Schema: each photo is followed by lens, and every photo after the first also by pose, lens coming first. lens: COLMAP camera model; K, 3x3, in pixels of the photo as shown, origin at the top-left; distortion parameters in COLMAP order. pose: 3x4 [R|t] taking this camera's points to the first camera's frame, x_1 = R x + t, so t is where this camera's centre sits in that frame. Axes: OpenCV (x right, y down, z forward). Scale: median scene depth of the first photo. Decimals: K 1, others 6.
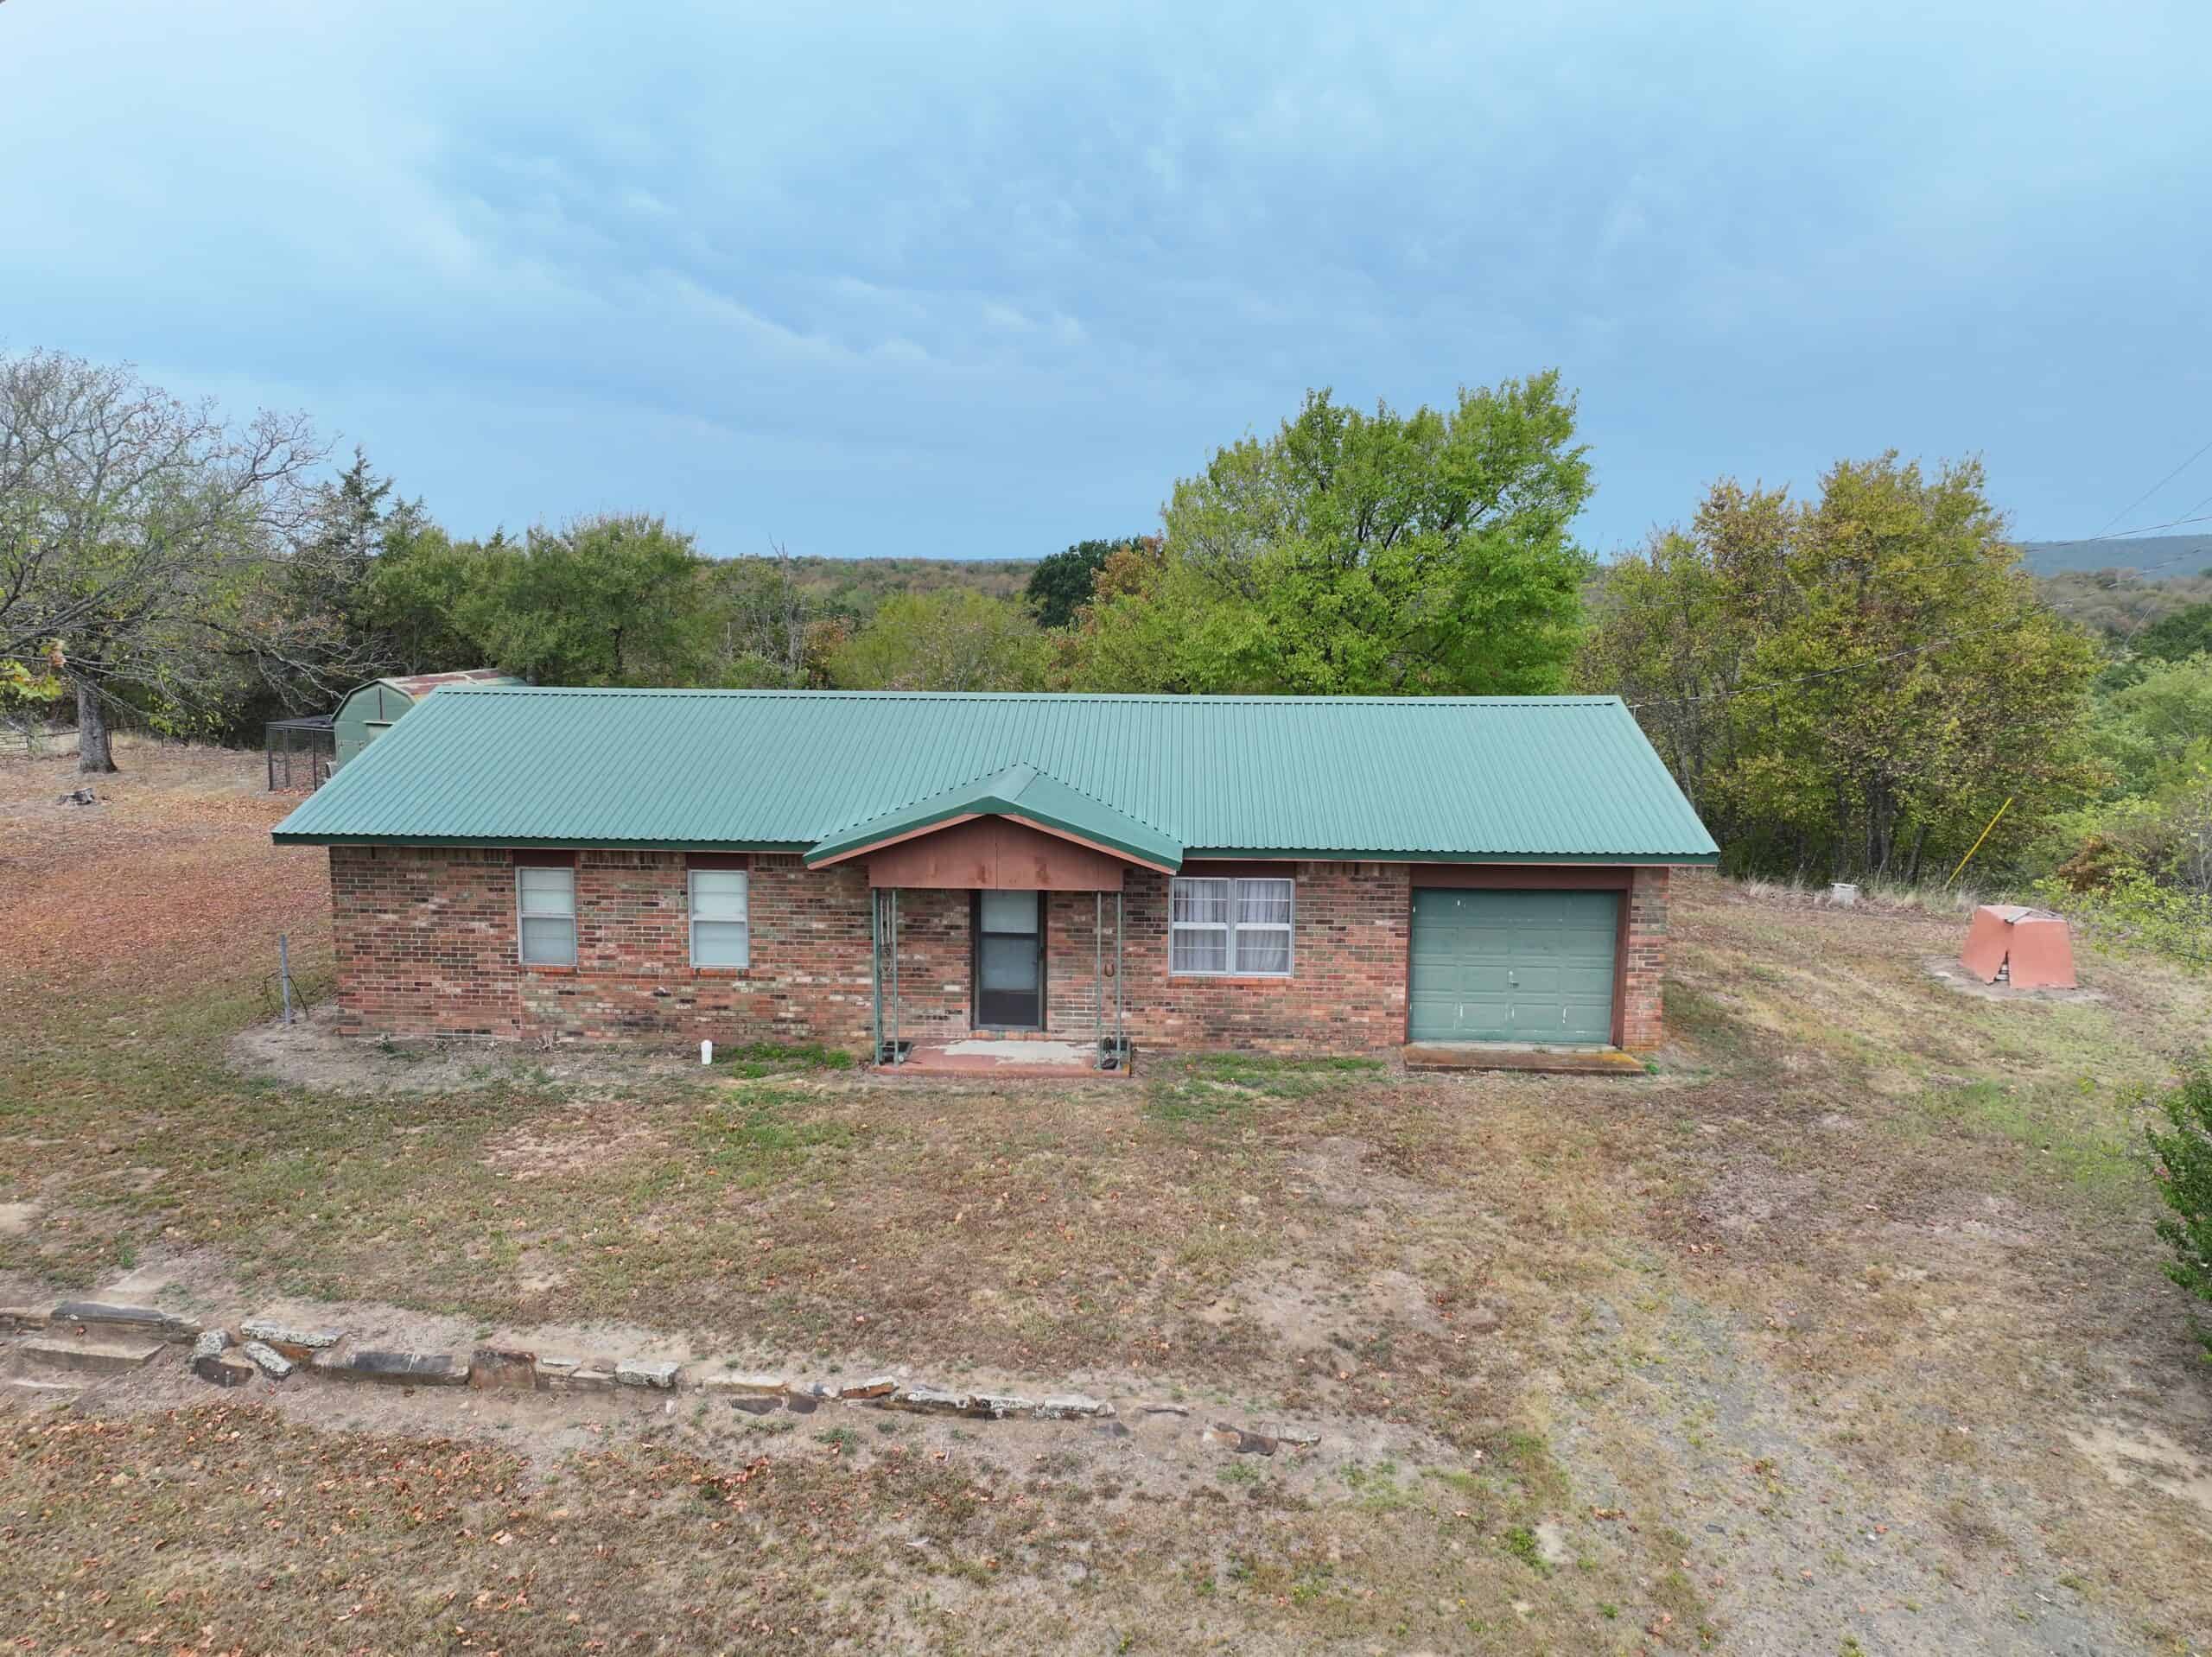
lens RADIAL K [[1550.4, 0, 1136.8], [0, 1550.4, 813.7], [0, 0, 1]] dist [-0.003578, 0.021178]
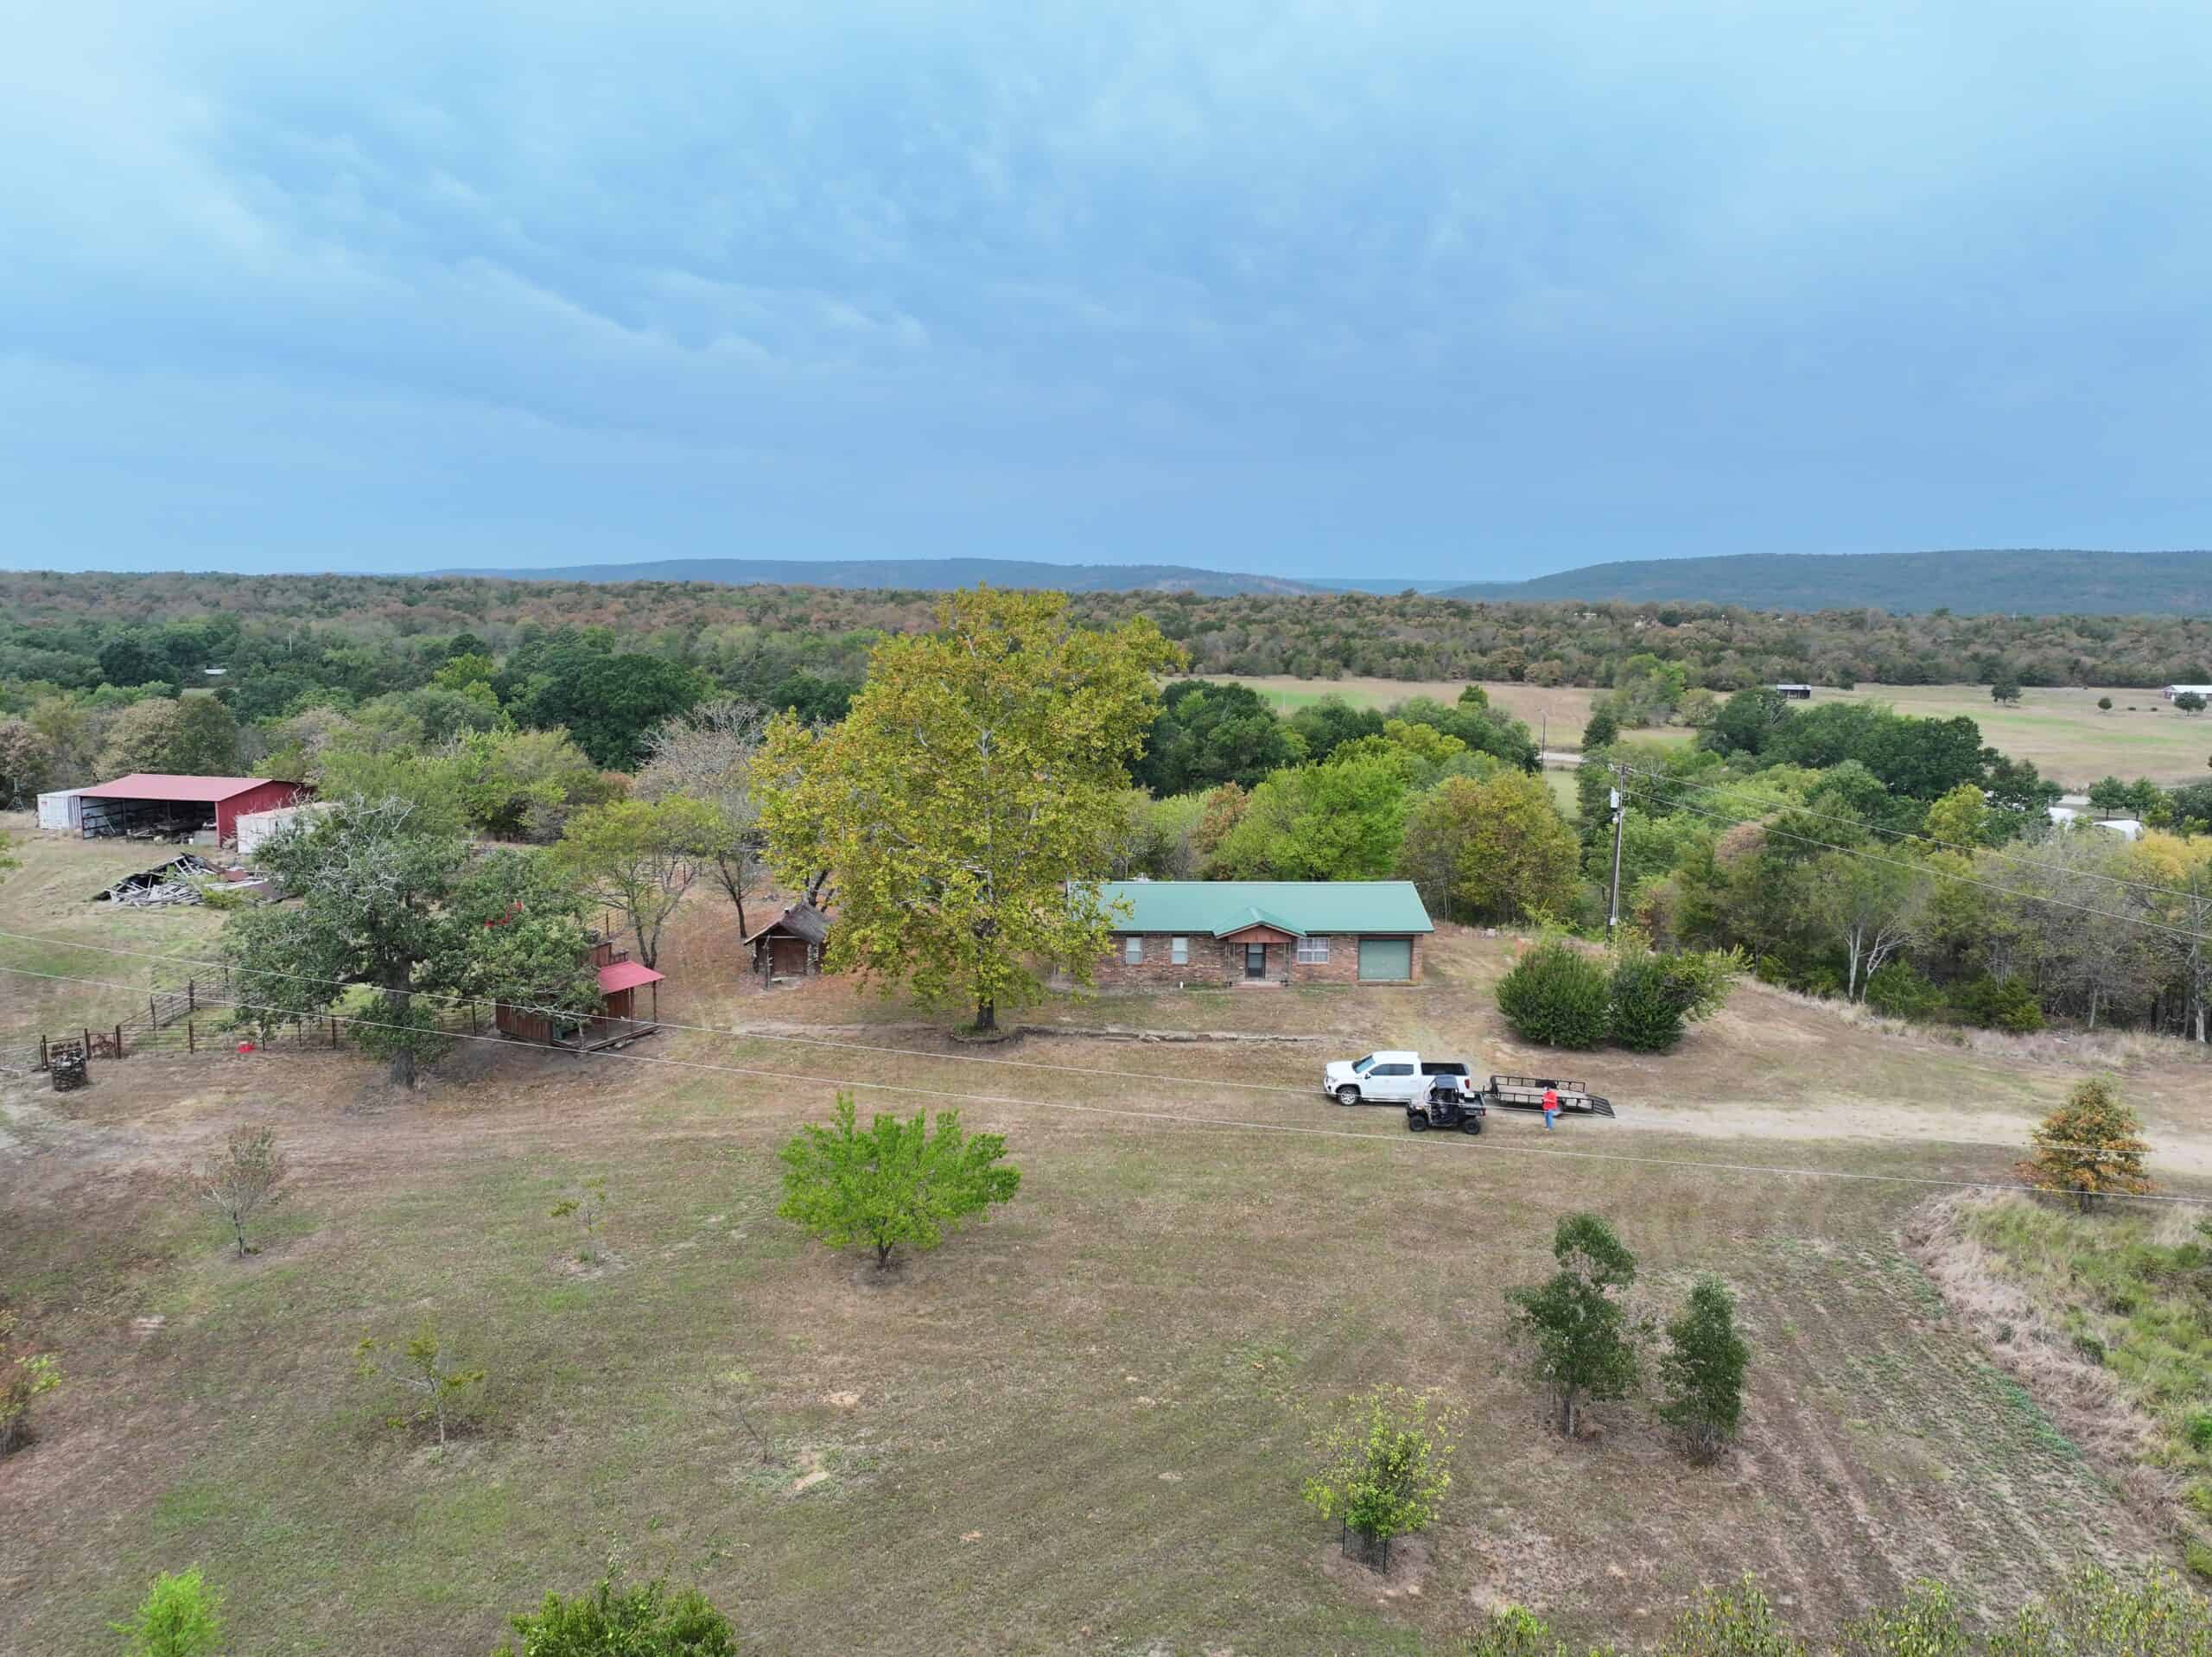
lens RADIAL K [[1550.4, 0, 1099.3], [0, 1550.4, 845.8], [0, 0, 1]] dist [-0.003578, 0.021178]
pose [[0.996541, -0.012652, 0.082134, -0.786657], [0.010971, 0.999722, 0.020879, -0.275576], [-0.082376, -0.019906, 0.996403, -2.813172]]
